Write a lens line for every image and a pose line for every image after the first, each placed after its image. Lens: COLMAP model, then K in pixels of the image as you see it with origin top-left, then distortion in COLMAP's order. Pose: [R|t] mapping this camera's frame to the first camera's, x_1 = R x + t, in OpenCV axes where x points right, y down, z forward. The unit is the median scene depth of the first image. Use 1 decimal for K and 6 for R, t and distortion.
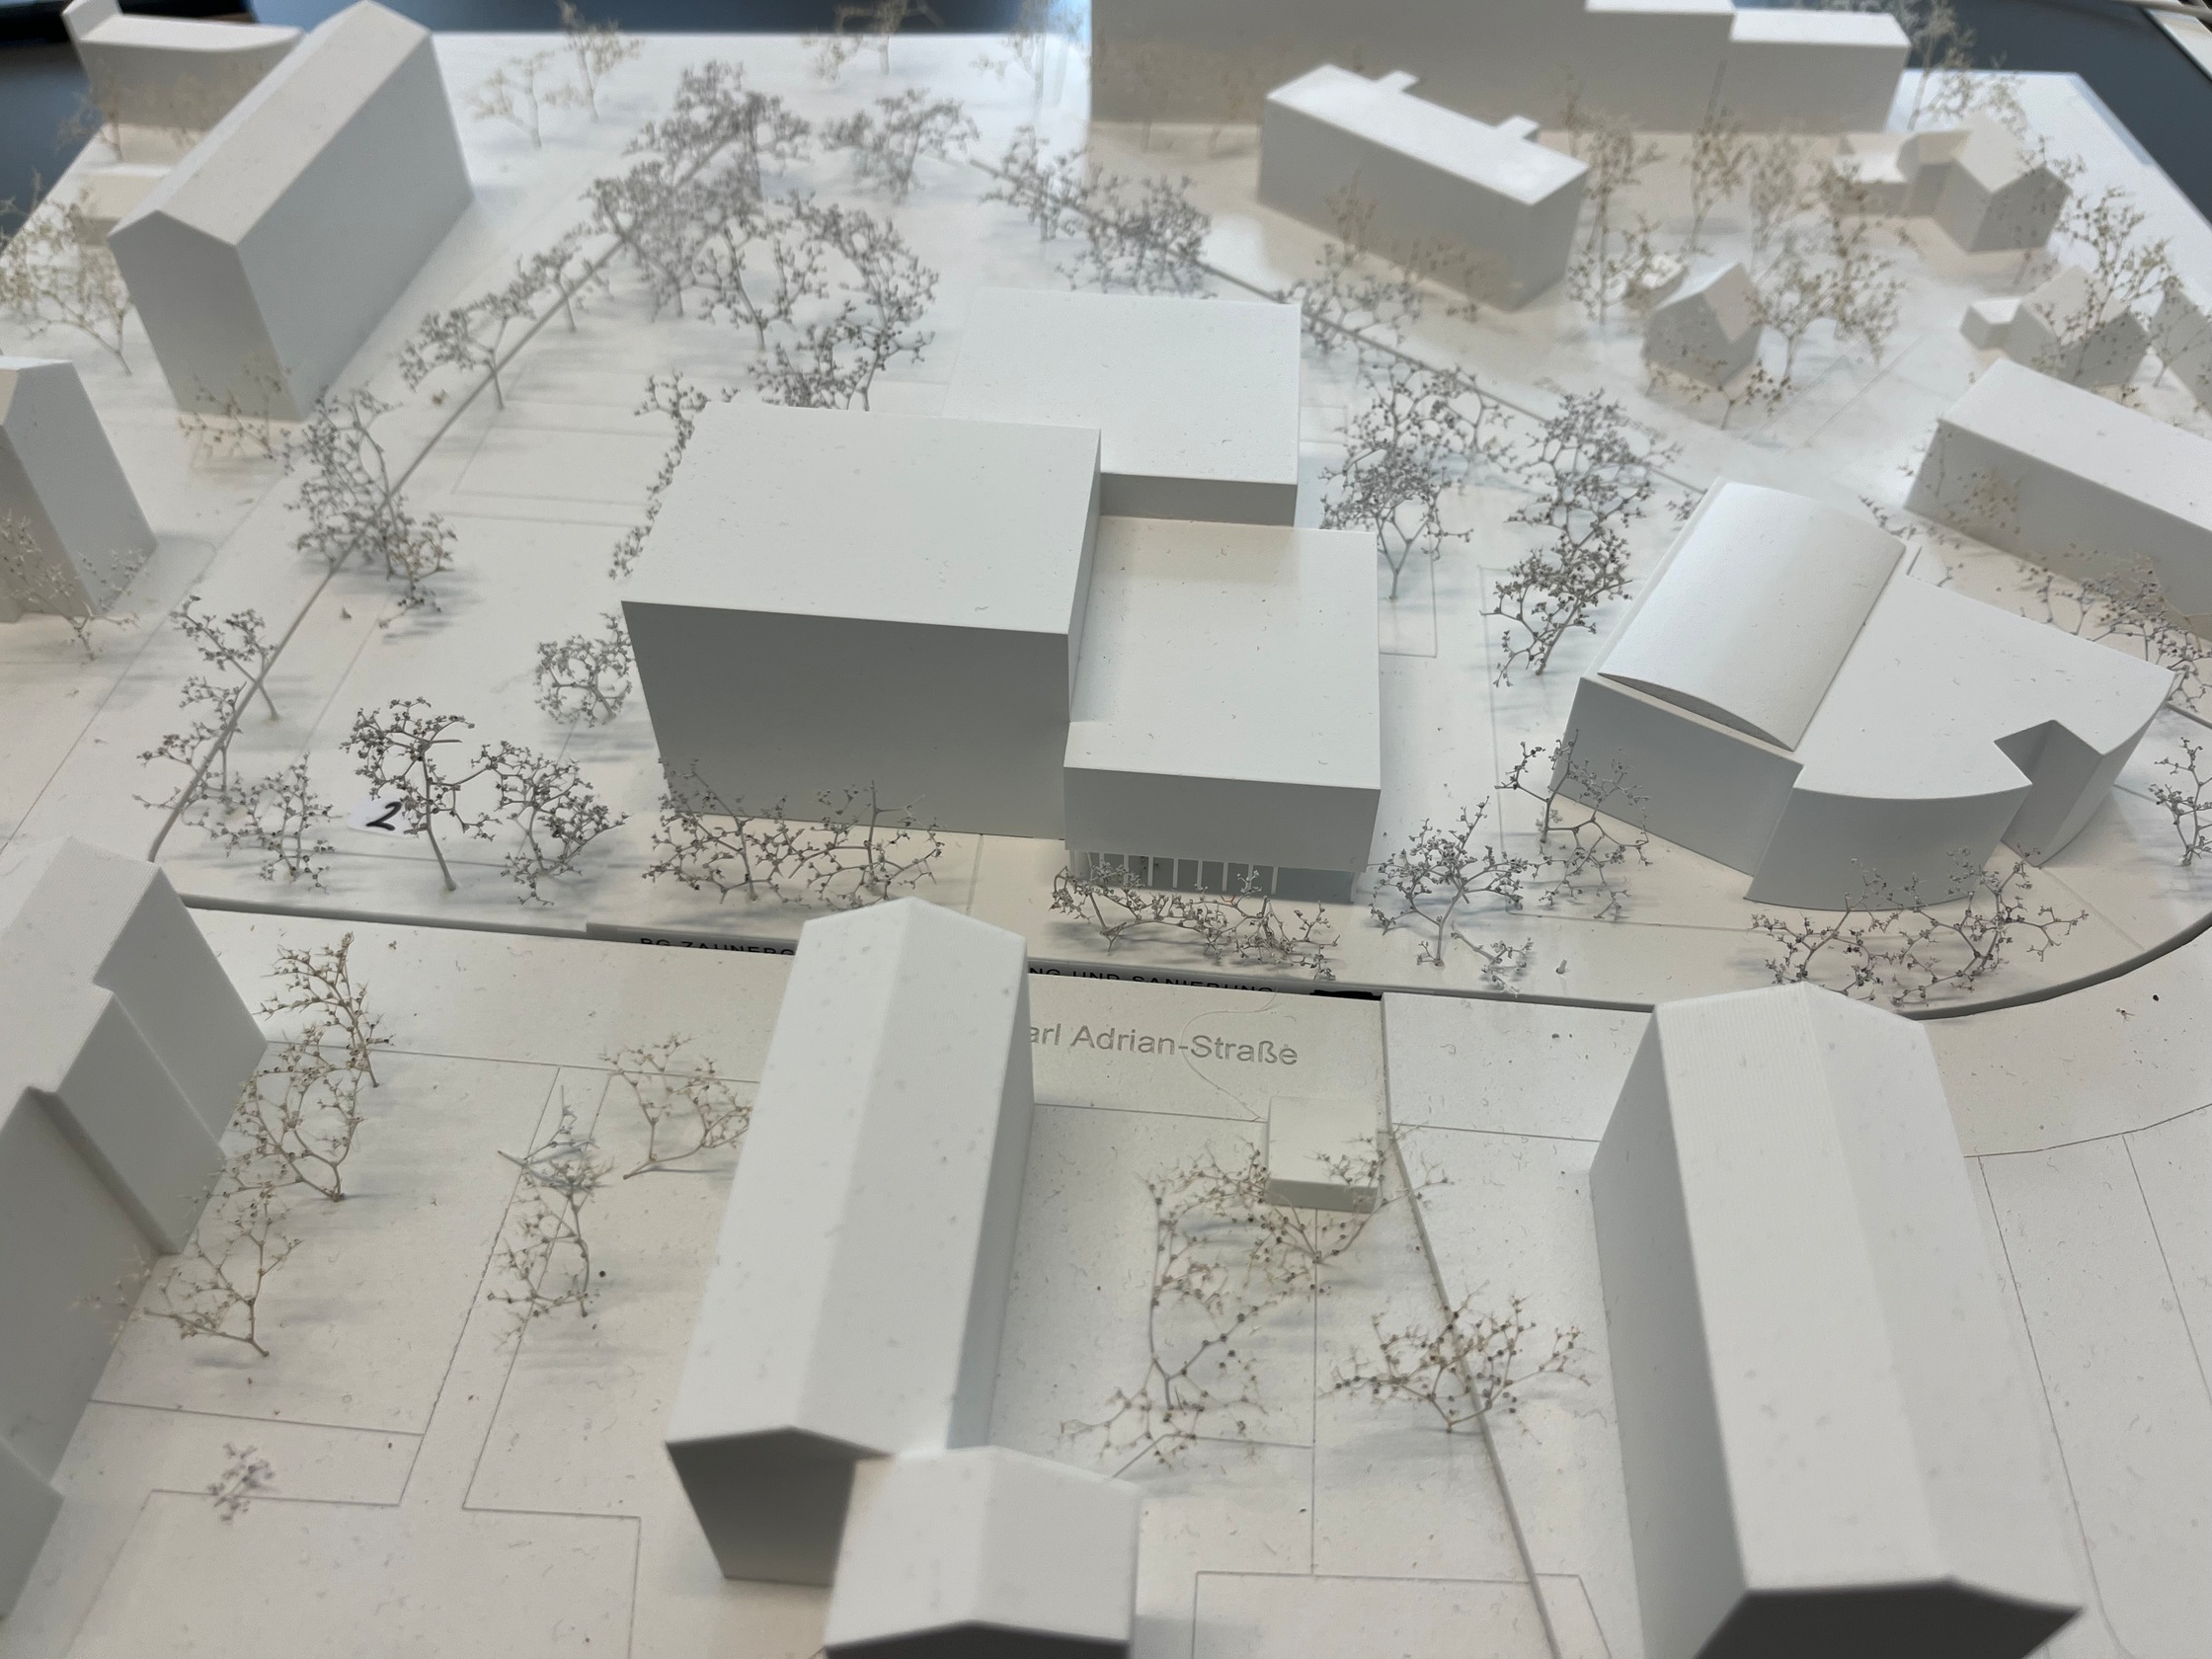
lens RADIAL K [[1779.8, 0, 1106.0], [0, 1779.8, 829.5], [0, 0, 1]] dist [0.003777, 0.003425]
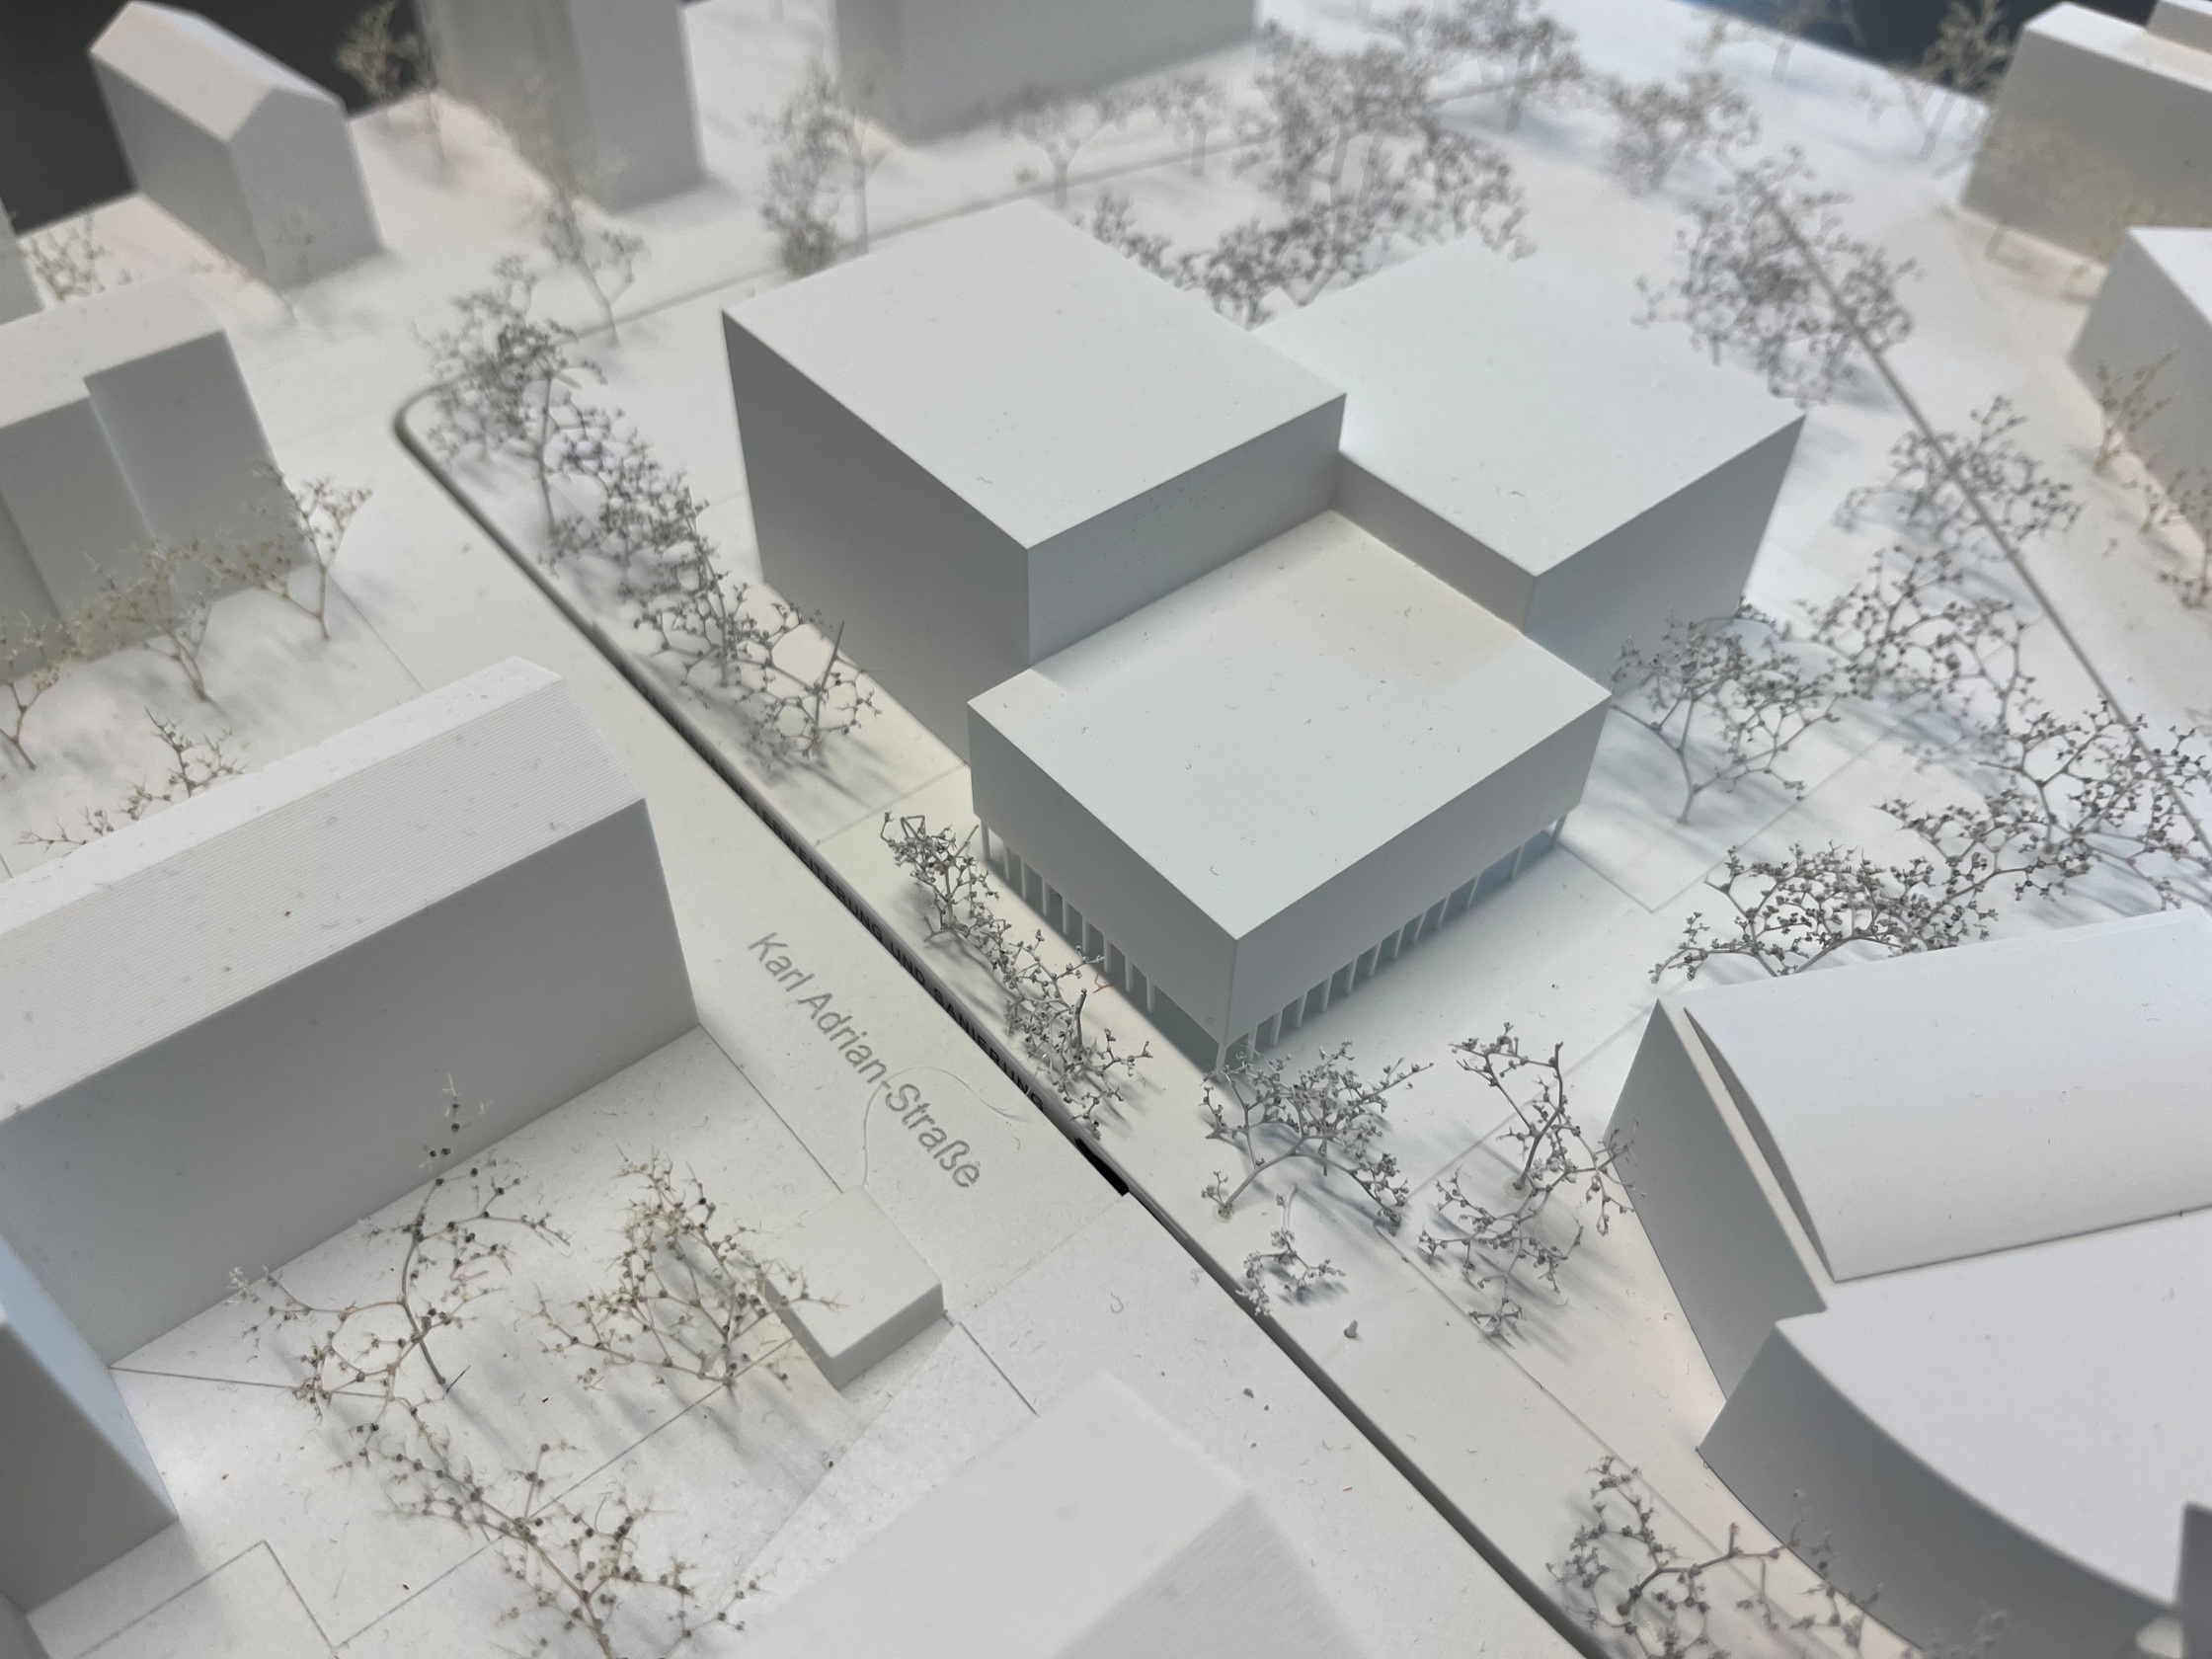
lens RADIAL K [[1779.8, 0, 1106.0], [0, 1779.8, 829.5], [0, 0, 1]] dist [0.003777, 0.003425]
pose [[0.704573, 0.512099, -0.491255, 0.420498], [-0.529793, 0.840162, 0.115965, -0.108047], [0.472120, 0.178558, 0.863261, 0.344200]]
